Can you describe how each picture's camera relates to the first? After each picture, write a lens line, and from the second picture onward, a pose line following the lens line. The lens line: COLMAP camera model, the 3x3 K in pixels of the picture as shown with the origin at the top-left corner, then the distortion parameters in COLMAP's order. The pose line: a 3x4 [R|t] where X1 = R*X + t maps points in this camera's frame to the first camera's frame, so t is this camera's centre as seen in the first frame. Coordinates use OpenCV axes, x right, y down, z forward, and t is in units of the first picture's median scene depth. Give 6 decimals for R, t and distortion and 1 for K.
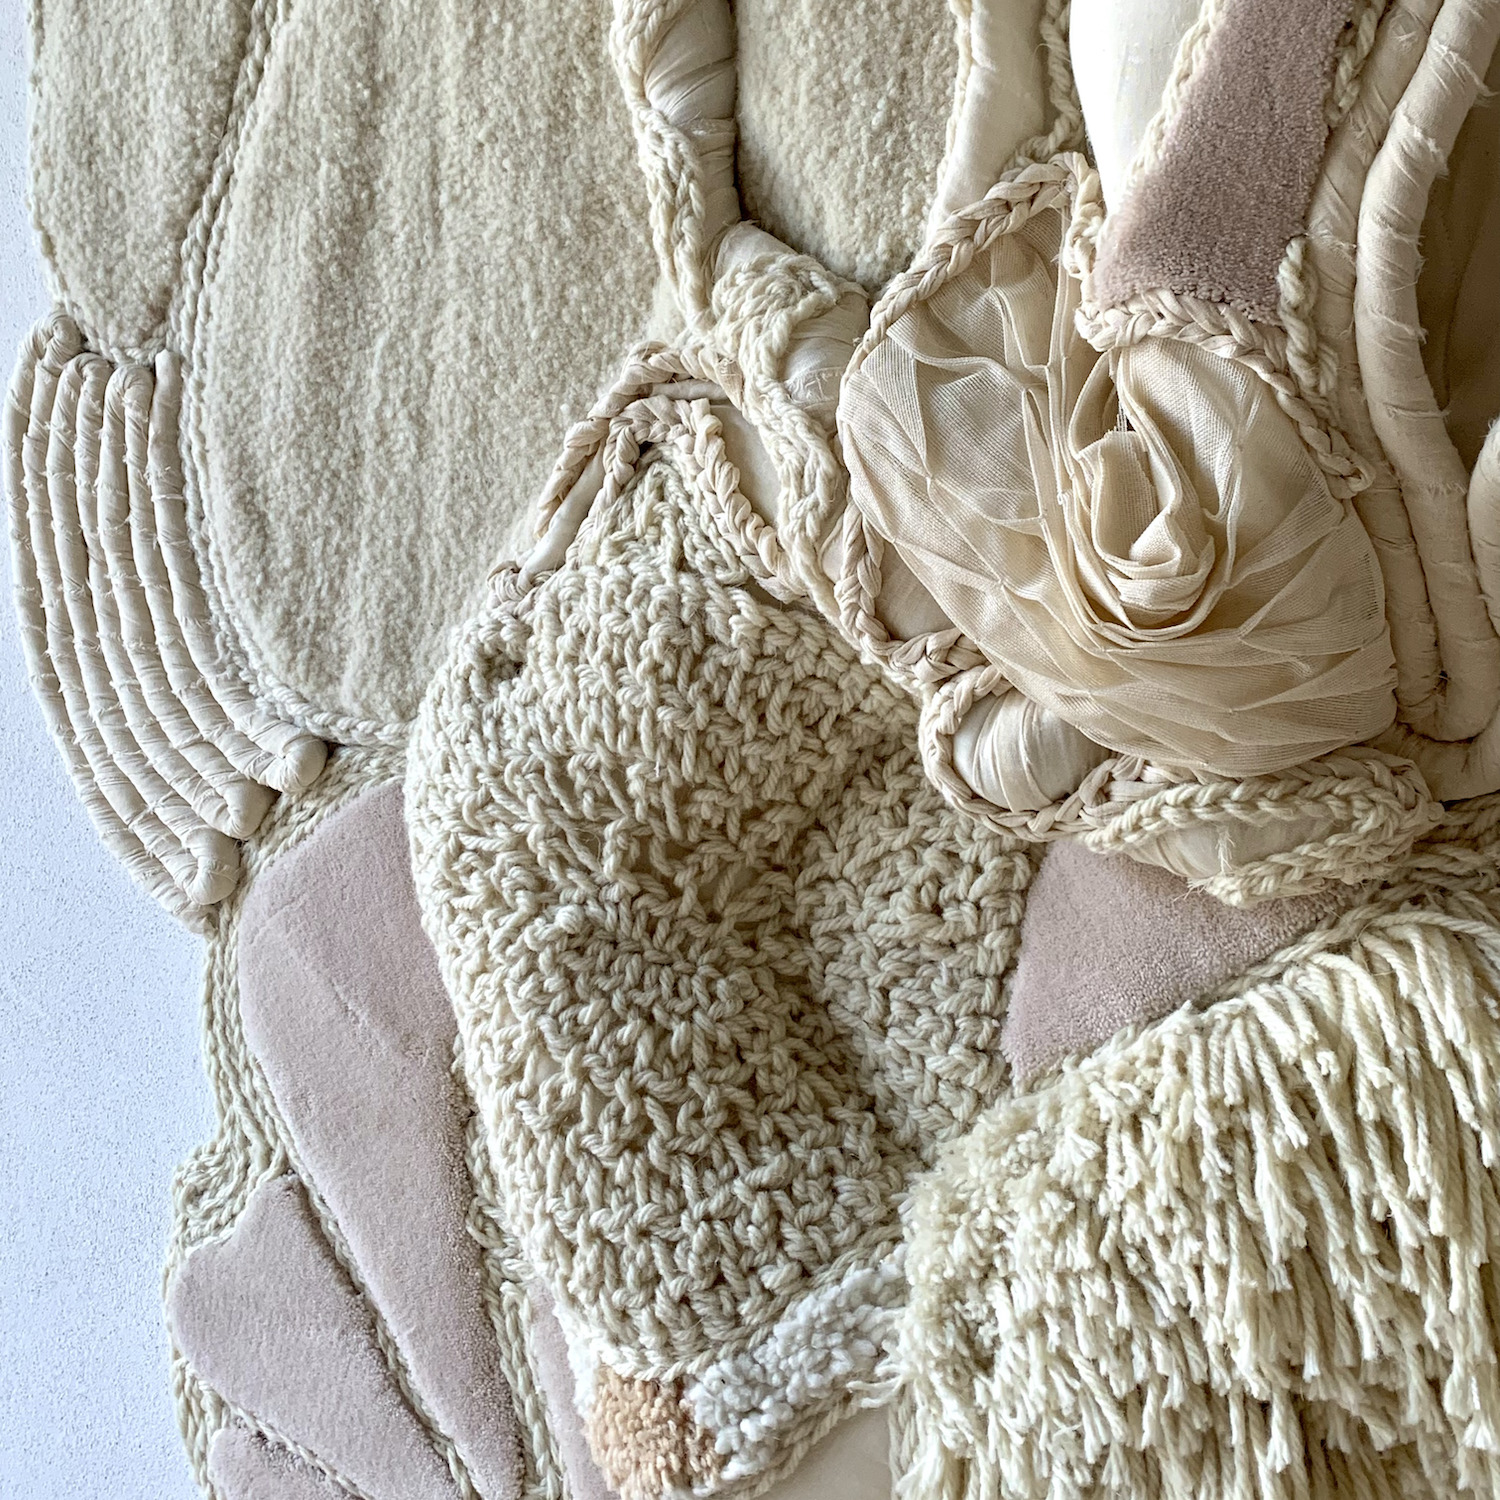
lens RADIAL K [[2079.0, 0, 777.8], [0, 2079.0, 535.8], [0, 0, 1]] dist [0.038250, 0.000000]
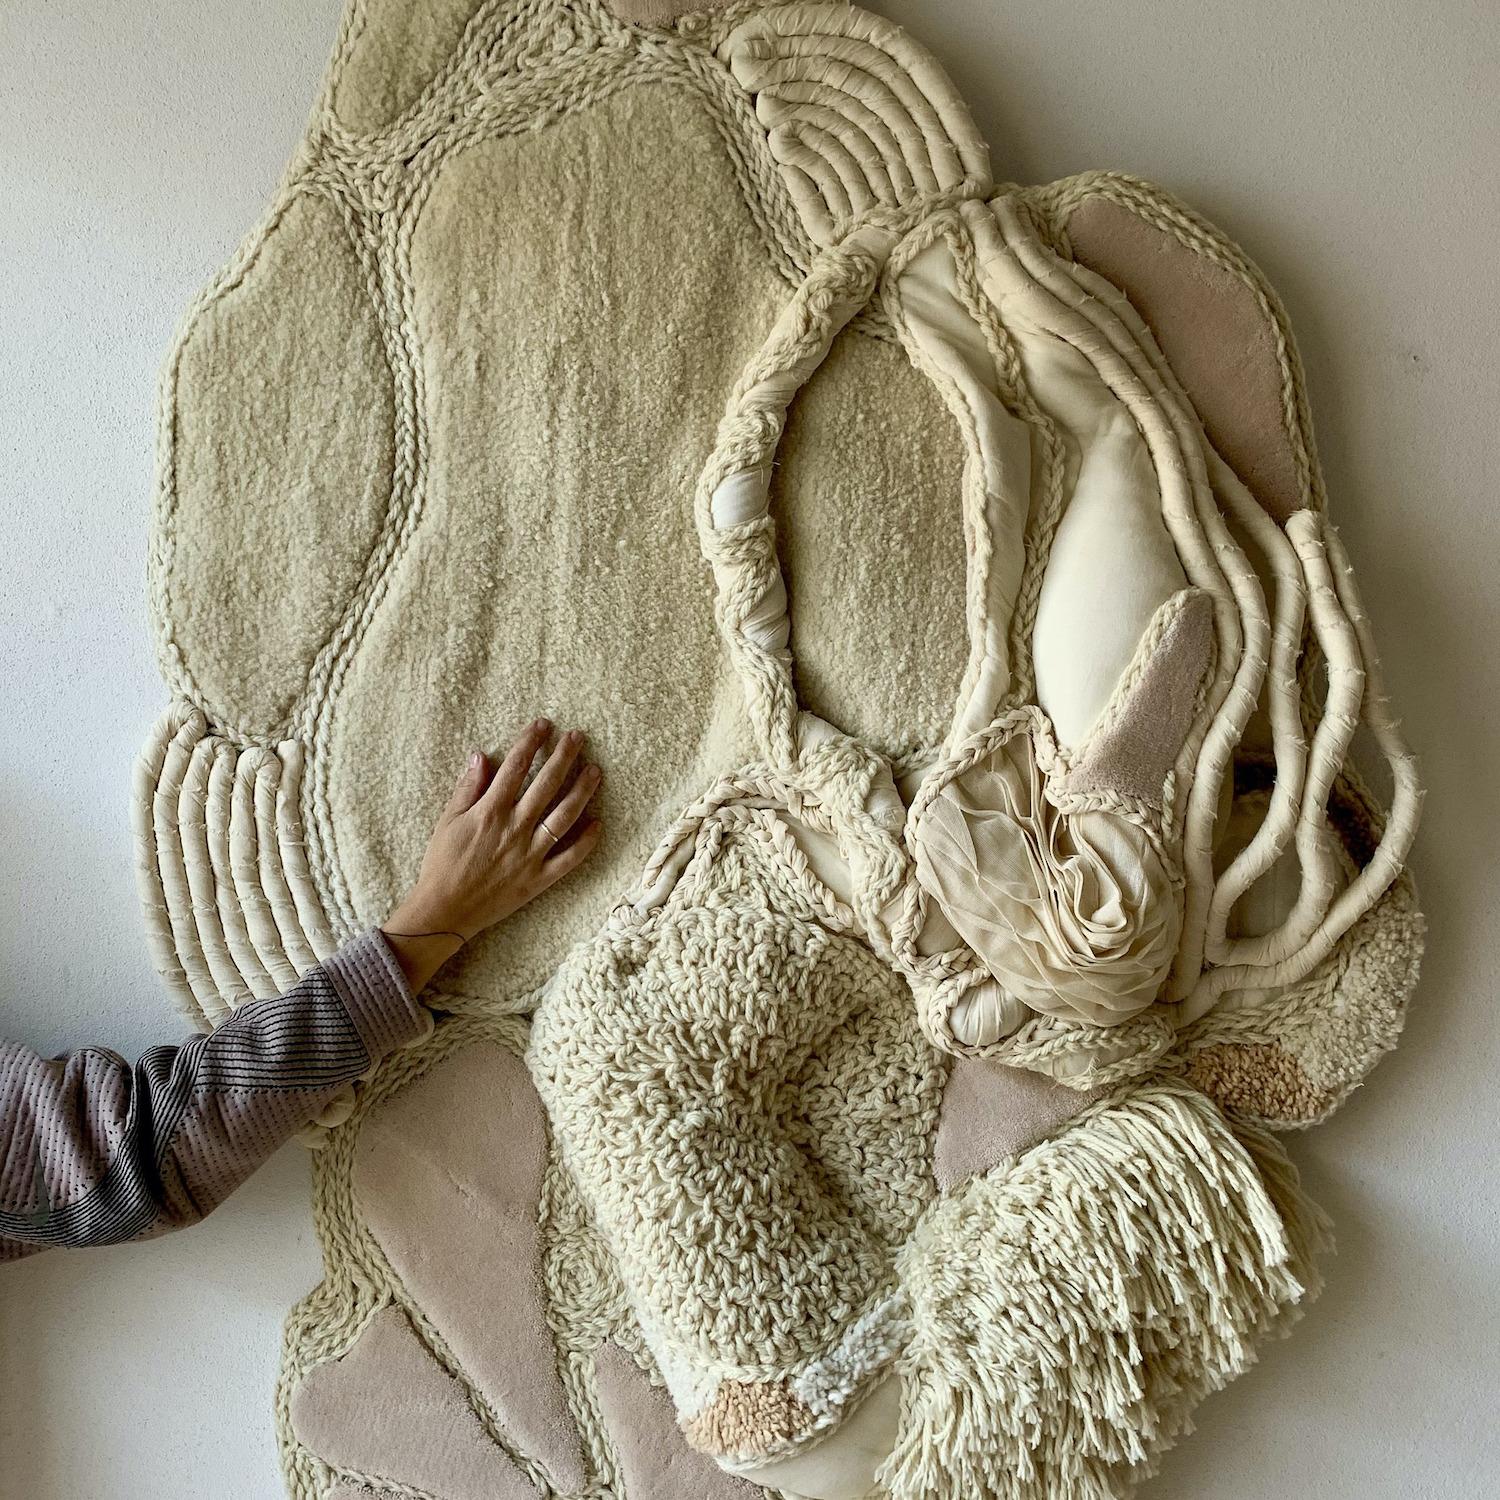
lens RADIAL K [[1902.0, 0, 656.8], [0, 1902.0, 708.2], [0, 0, 1]] dist [0.029525, 0.000000]
pose [[0.869545, 0.039558, 0.492266, -0.912304], [-0.033930, 0.999217, -0.020362, -0.117141], [-0.492686, 0.001003, 0.870206, -0.327600]]
